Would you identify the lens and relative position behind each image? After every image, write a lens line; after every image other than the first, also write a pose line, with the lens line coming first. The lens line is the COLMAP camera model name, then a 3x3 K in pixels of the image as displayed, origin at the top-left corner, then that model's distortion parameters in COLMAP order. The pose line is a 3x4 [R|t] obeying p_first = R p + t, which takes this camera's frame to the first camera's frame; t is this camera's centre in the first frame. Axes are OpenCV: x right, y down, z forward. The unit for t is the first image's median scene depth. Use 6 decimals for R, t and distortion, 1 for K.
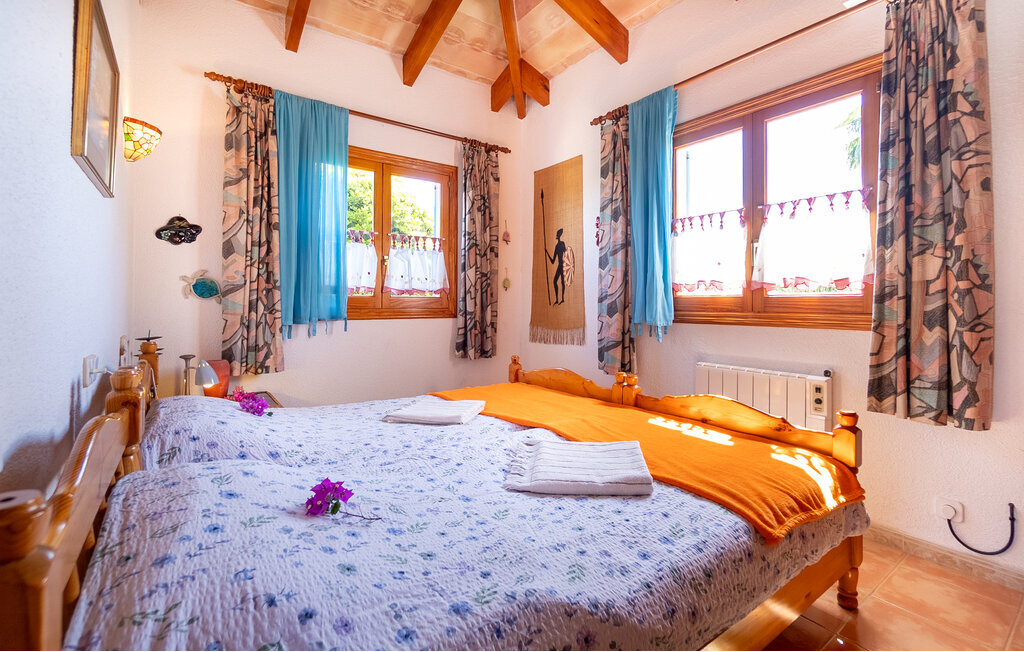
lens RADIAL K [[448.3, 0, 506.2], [0, 448.3, 317.1], [0, 0, 1]] dist [-0.003875, -0.000378]
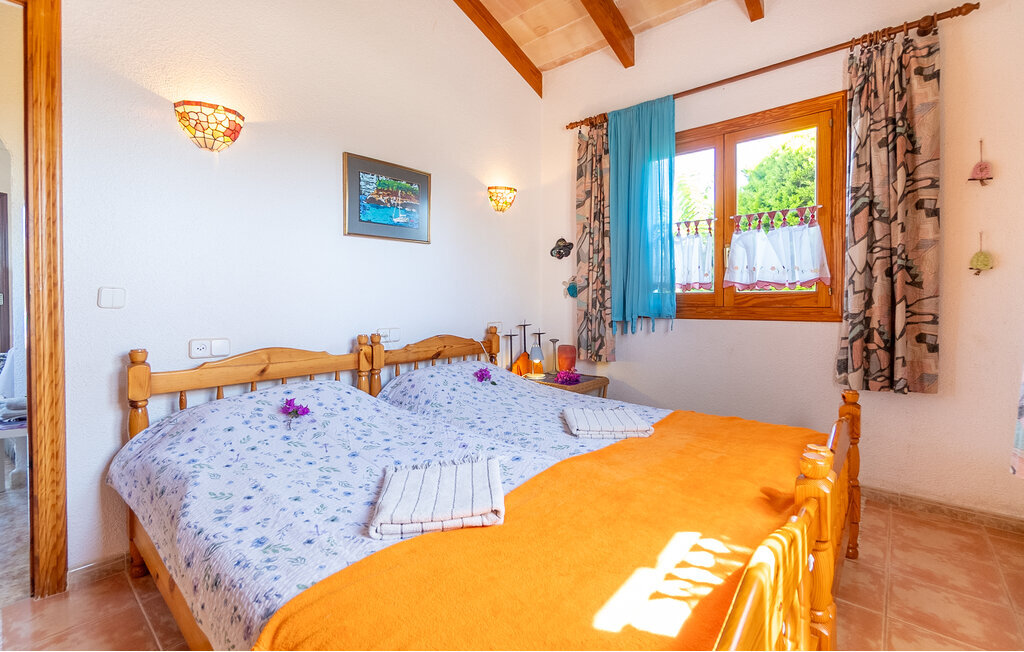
lens RADIAL K [[448.3, 0, 506.2], [0, 448.3, 317.1], [0, 0, 1]] dist [-0.003875, -0.000378]
pose [[0.227216, 0.030626, -0.973363, 0.539396], [-0.027030, 0.999319, 0.025133, -0.012146], [0.973469, 0.020599, 0.227889, 0.491120]]
